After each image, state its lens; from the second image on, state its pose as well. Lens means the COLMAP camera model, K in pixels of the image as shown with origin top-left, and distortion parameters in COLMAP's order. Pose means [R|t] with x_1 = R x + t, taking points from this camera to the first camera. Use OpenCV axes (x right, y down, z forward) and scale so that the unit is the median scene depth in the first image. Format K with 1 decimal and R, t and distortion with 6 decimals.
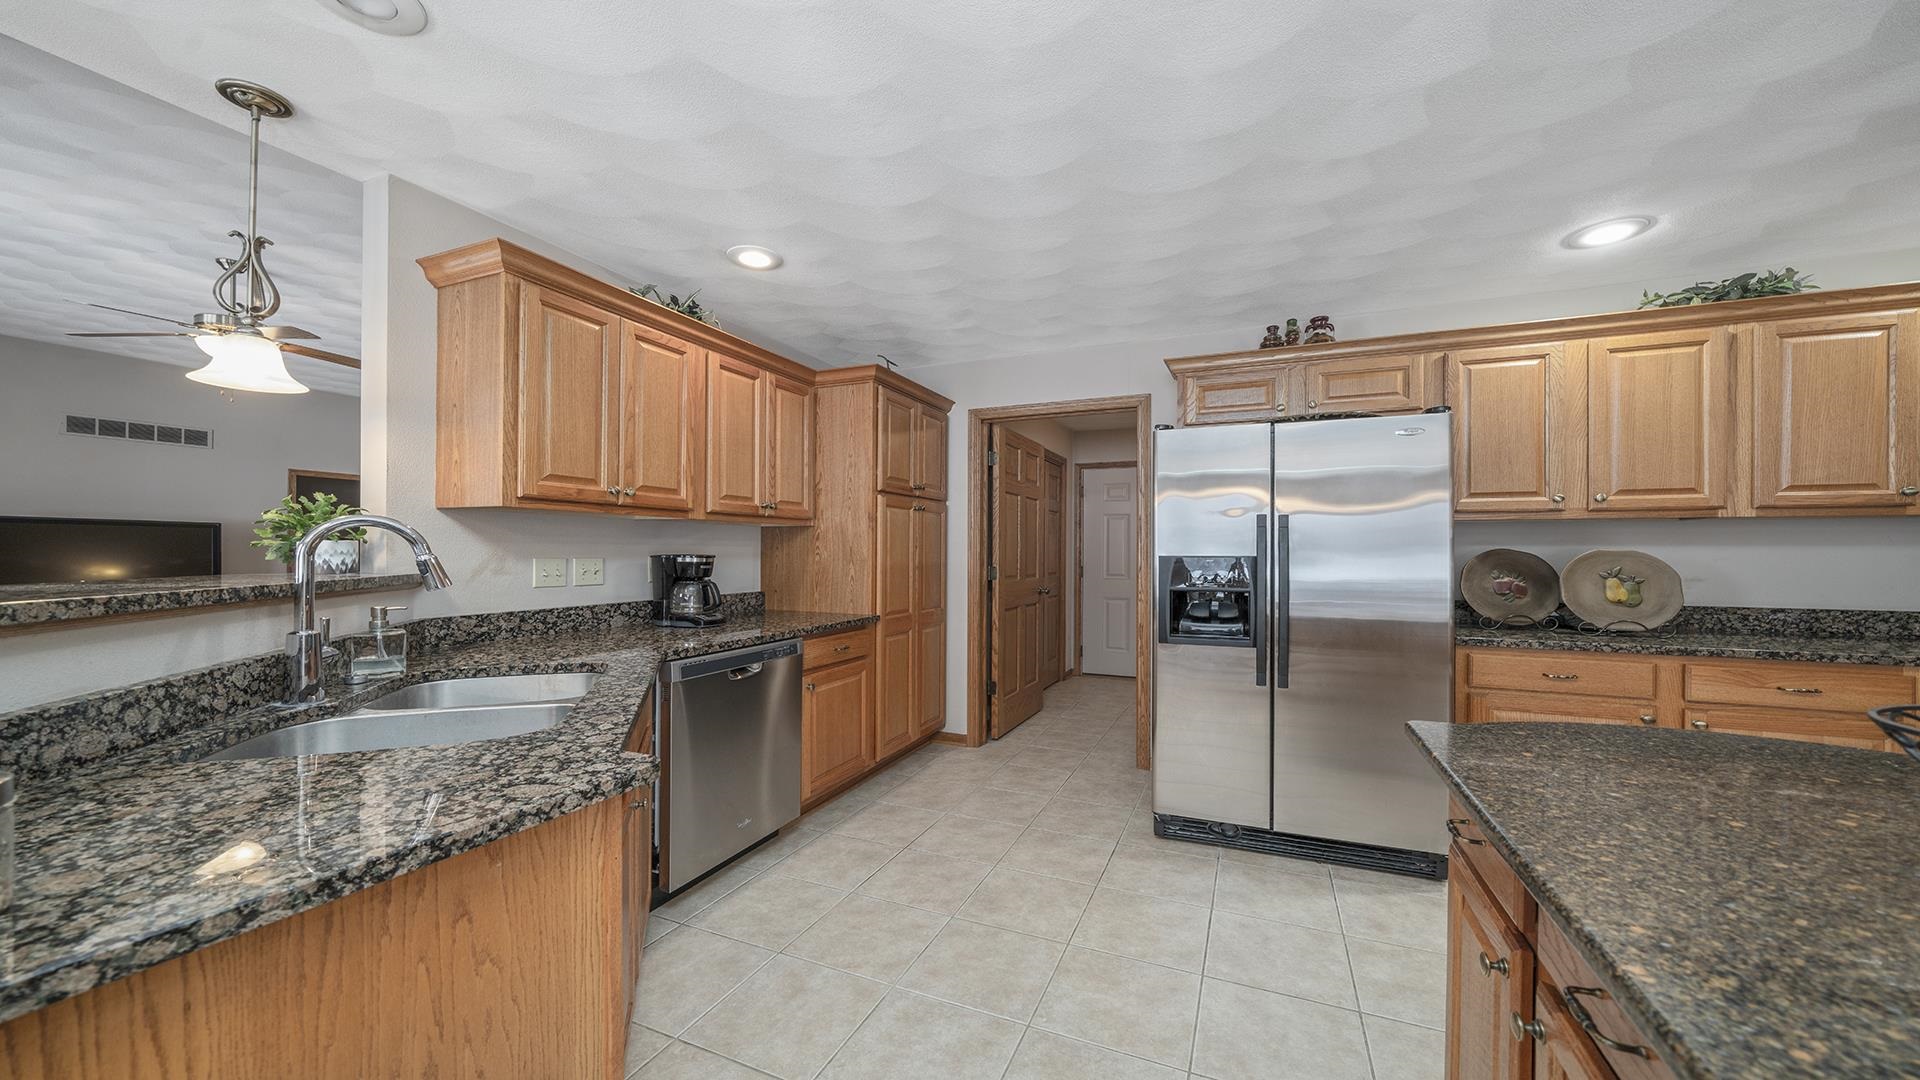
lens RADIAL K [[653.4, 0, 960.4], [0, 653.4, 545.9], [0, 0, 1]] dist [-0.009273, 0.000871]
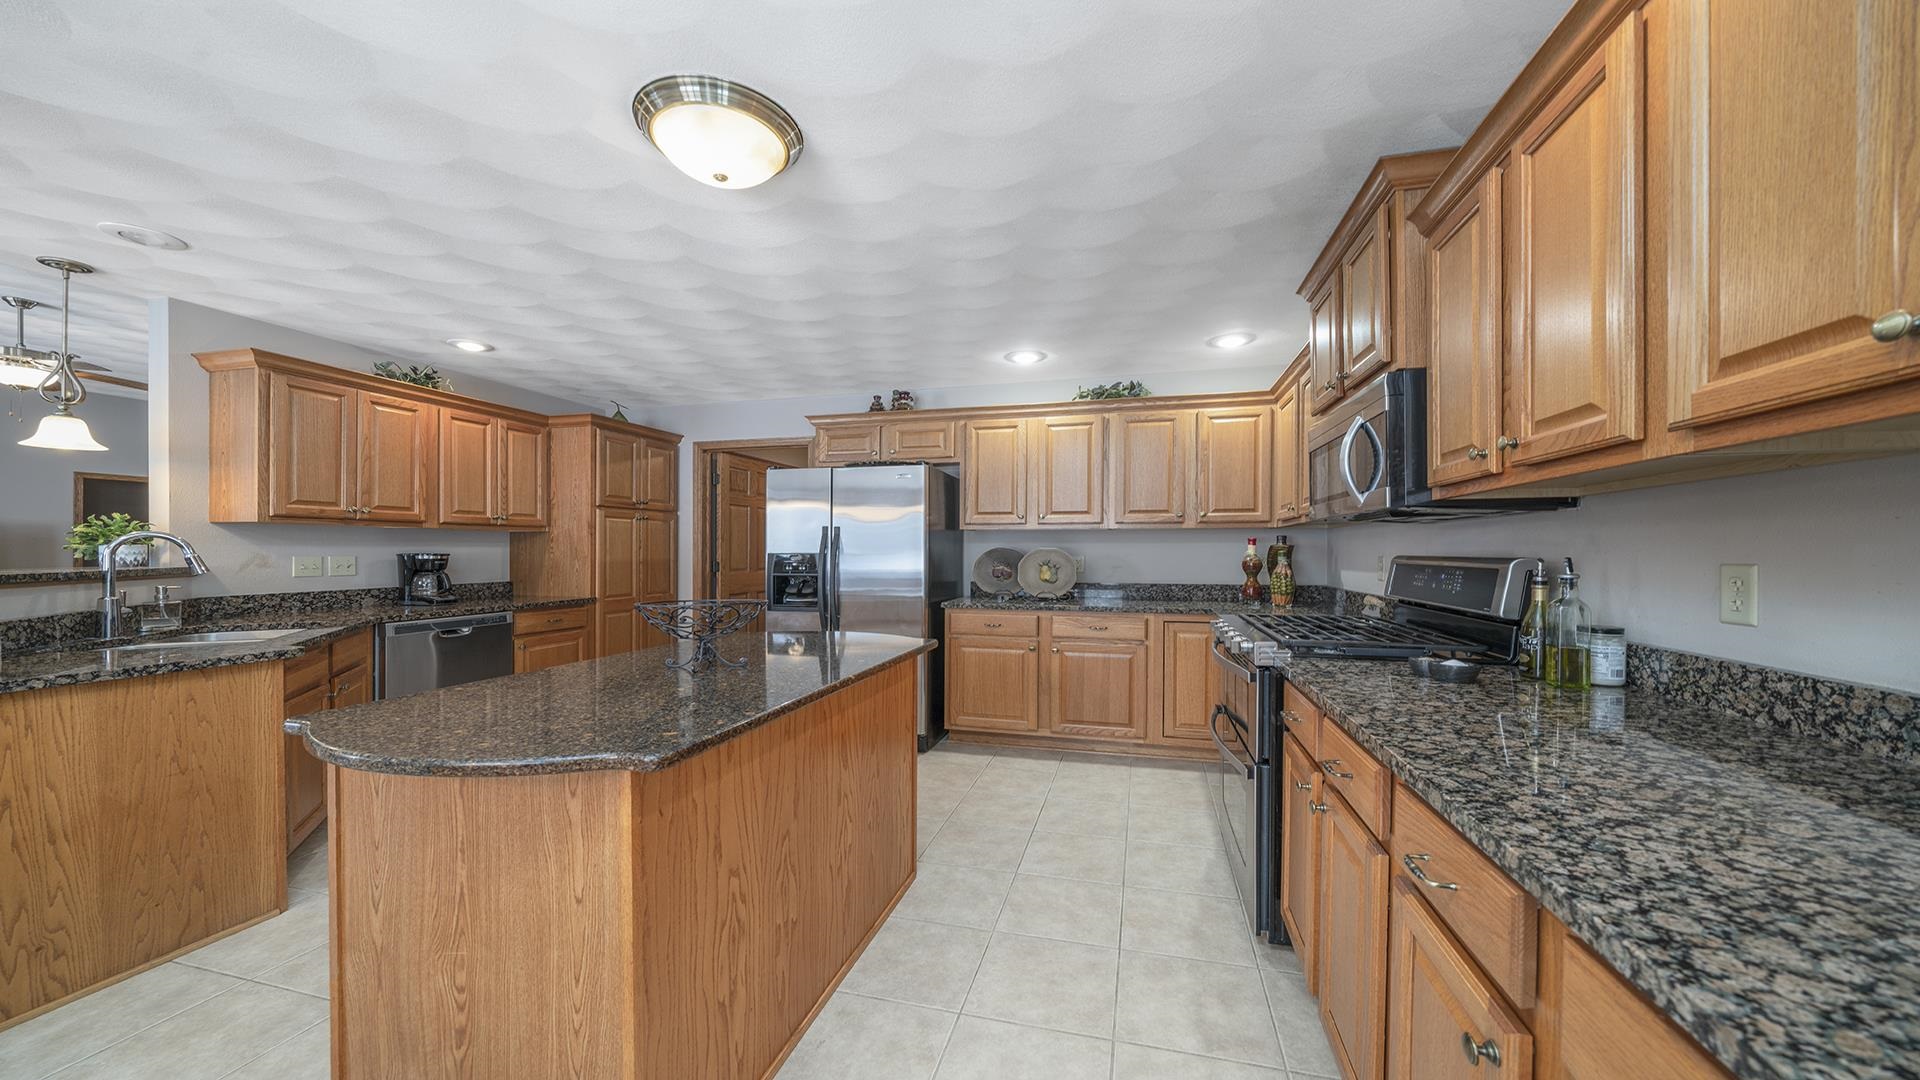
lens RADIAL K [[653.4, 0, 966.7], [0, 653.4, 548.3], [0, 0, 1]] dist [-0.009273, 0.000871]
pose [[0.988955, -0.002324, 0.148197, 0.559580], [0.001324, 0.999976, 0.006847, -0.005951], [-0.148209, -0.006575, 0.988934, -0.583443]]
